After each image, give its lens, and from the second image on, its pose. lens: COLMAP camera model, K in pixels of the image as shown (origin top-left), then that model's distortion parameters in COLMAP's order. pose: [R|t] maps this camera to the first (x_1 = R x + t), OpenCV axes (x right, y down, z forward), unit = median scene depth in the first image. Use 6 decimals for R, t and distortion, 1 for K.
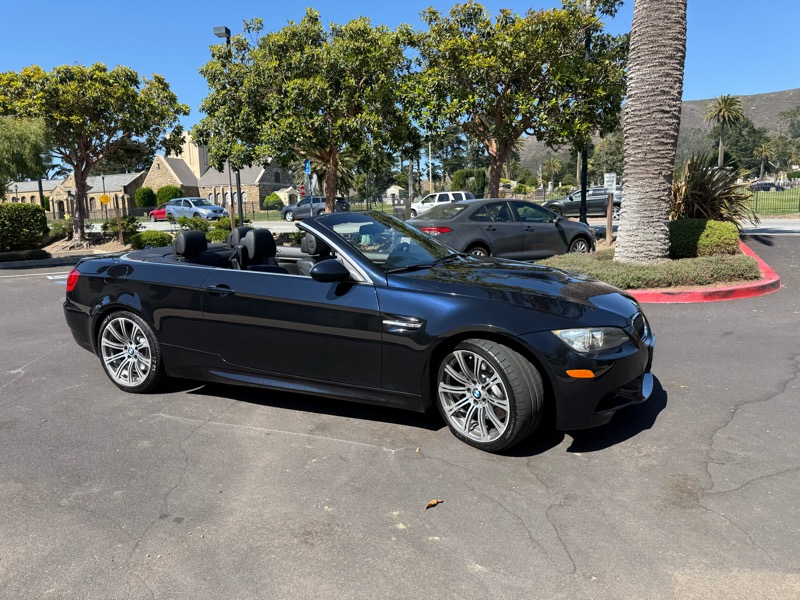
lens RADIAL K [[566.2, 0, 395.9], [0, 566.2, 297.4], [0, 0, 1]] dist [0.036942, -0.043191]
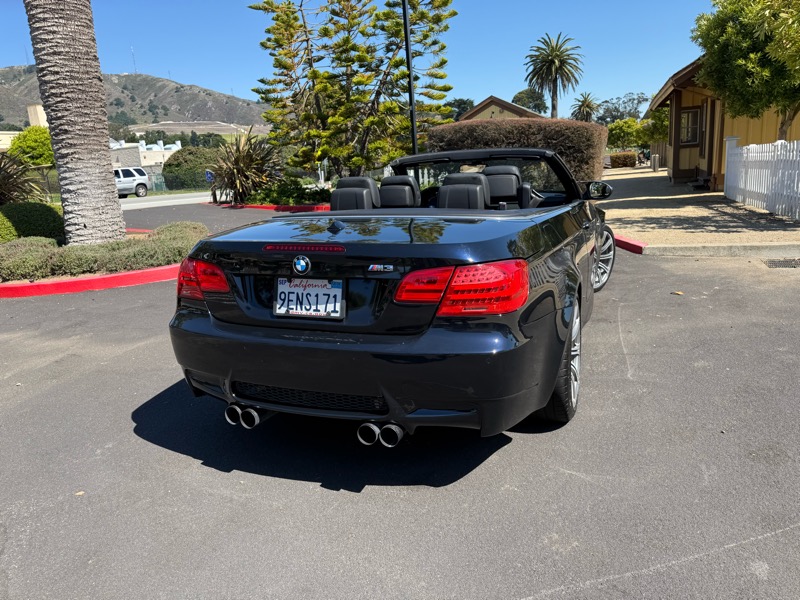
lens RADIAL K [[566.2, 0, 396.1], [0, 566.2, 299.2], [0, 0, 1]] dist [0.036942, -0.043191]
pose [[-0.059469, -0.202650, 0.977444, -0.365681], [0.213140, 0.954018, 0.210761, -0.047754], [-0.975210, 0.220866, -0.013541, 0.403323]]
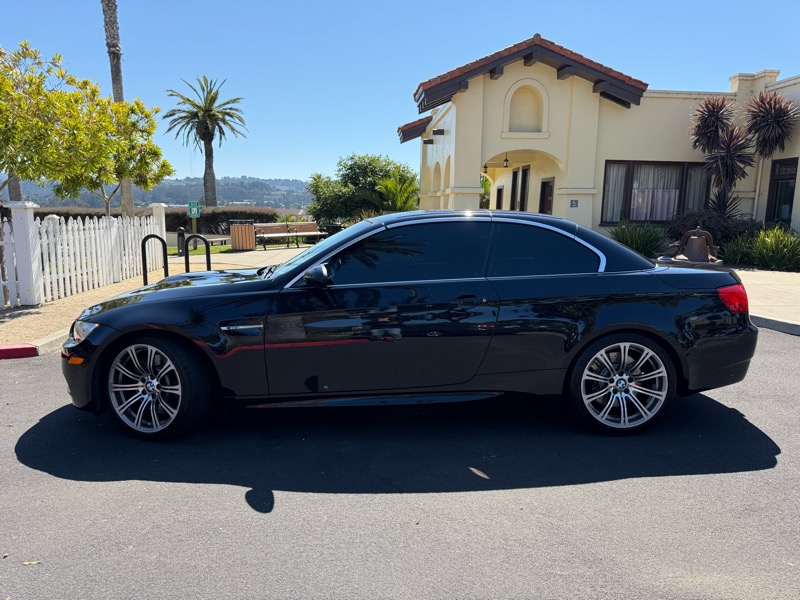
lens RADIAL K [[566.2, 0, 401.5], [0, 566.2, 307.3], [0, 0, 1]] dist [0.036942, -0.043191]
pose [[-0.880910, 0.093729, -0.463910, 0.120834], [-0.056351, 0.952450, 0.299440, -0.102004], [0.469917, 0.289921, -0.833741, 0.631722]]
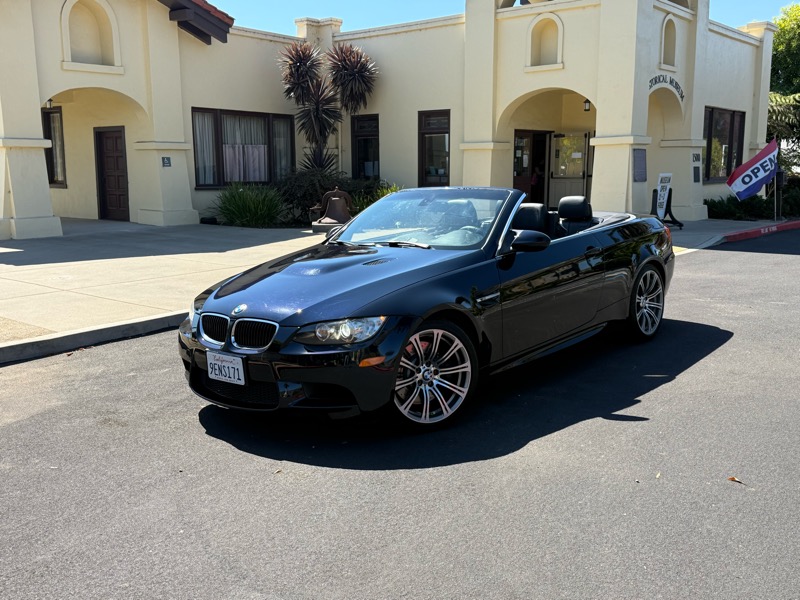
lens RADIAL K [[790.2, 0, 405.5], [0, 790.2, 311.2], [0, 0, 1]] dist [0.060778, 0.000000]
pose [[-0.246338, 0.199044, -0.948524, 0.430858], [-0.120471, 0.964805, 0.233748, -0.087325], [0.961667, 0.171851, -0.213689, 0.425596]]
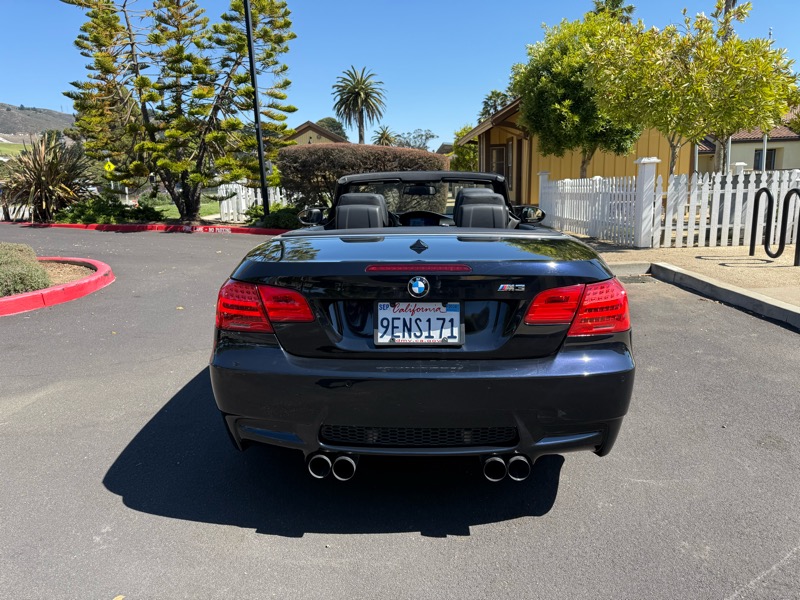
lens RADIAL K [[566.2, 0, 397.4], [0, 566.2, 298.3], [0, 0, 1]] dist [0.036942, -0.043191]
pose [[-0.390732, -0.154226, 0.907492, -0.332109], [0.172306, 0.956184, 0.236690, -0.061475], [-0.904234, 0.248849, -0.347038, 0.483697]]
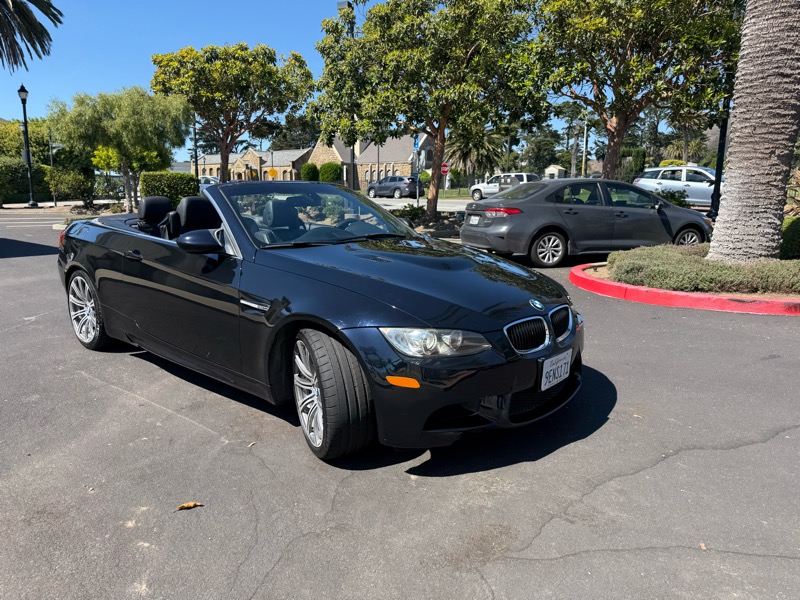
lens RADIAL K [[566.2, 0, 395.1], [0, 566.2, 299.8], [0, 0, 1]] dist [0.036942, -0.043191]
pose [[0.960499, 0.085738, -0.264745, 0.121727], [-0.075190, 0.995928, 0.049744, -0.006311], [0.267932, -0.027873, 0.963035, 0.047536]]
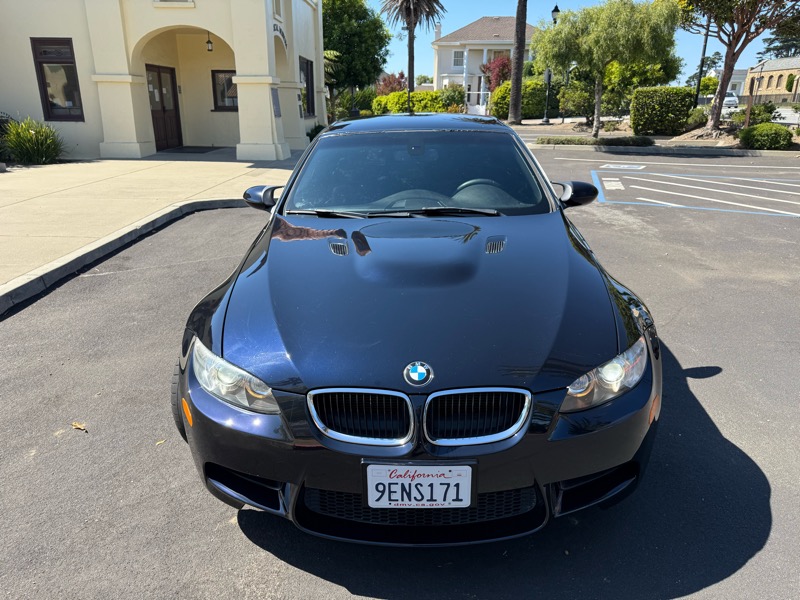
lens RADIAL K [[566.2, 0, 399.9], [0, 566.2, 303.3], [0, 0, 1]] dist [0.036942, -0.043191]
pose [[0.407478, 0.328785, -0.851975, 0.224629], [-0.146009, 0.944395, 0.294618, -0.052565], [0.901467, 0.004346, 0.432826, 0.217325]]
